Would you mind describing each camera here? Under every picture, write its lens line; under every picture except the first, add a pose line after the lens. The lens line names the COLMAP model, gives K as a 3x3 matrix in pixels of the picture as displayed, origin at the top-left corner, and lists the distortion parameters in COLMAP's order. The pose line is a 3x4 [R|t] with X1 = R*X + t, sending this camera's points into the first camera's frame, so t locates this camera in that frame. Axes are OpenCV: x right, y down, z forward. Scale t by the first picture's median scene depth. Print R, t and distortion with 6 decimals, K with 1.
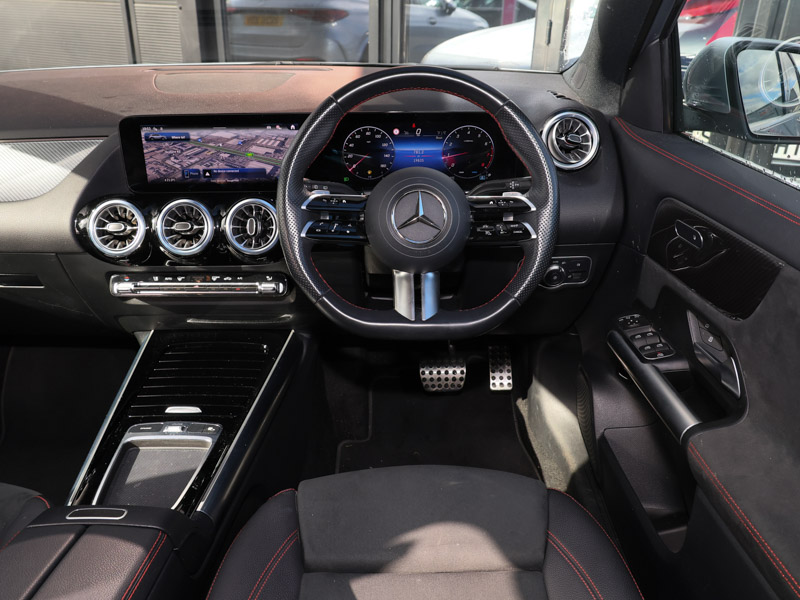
lens RADIAL K [[650.5, 0, 401.6], [0, 650.5, 288.7], [0, 0, 1]] dist [0.001443, -0.001159]
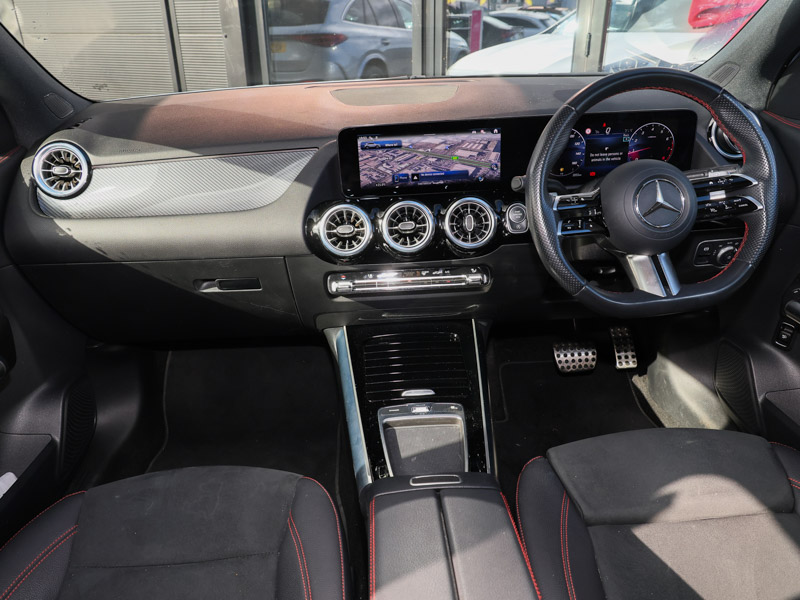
lens RADIAL K [[609.1, 0, 400.0], [0, 609.1, 300.0], [0, 0, 1]] dist [-0.002951, -0.001664]
pose [[0.998257, -0.051174, 0.029392, -0.368454], [0.050936, 0.998663, 0.008810, 0.018506], [-0.029804, -0.007298, 0.999529, -0.022026]]
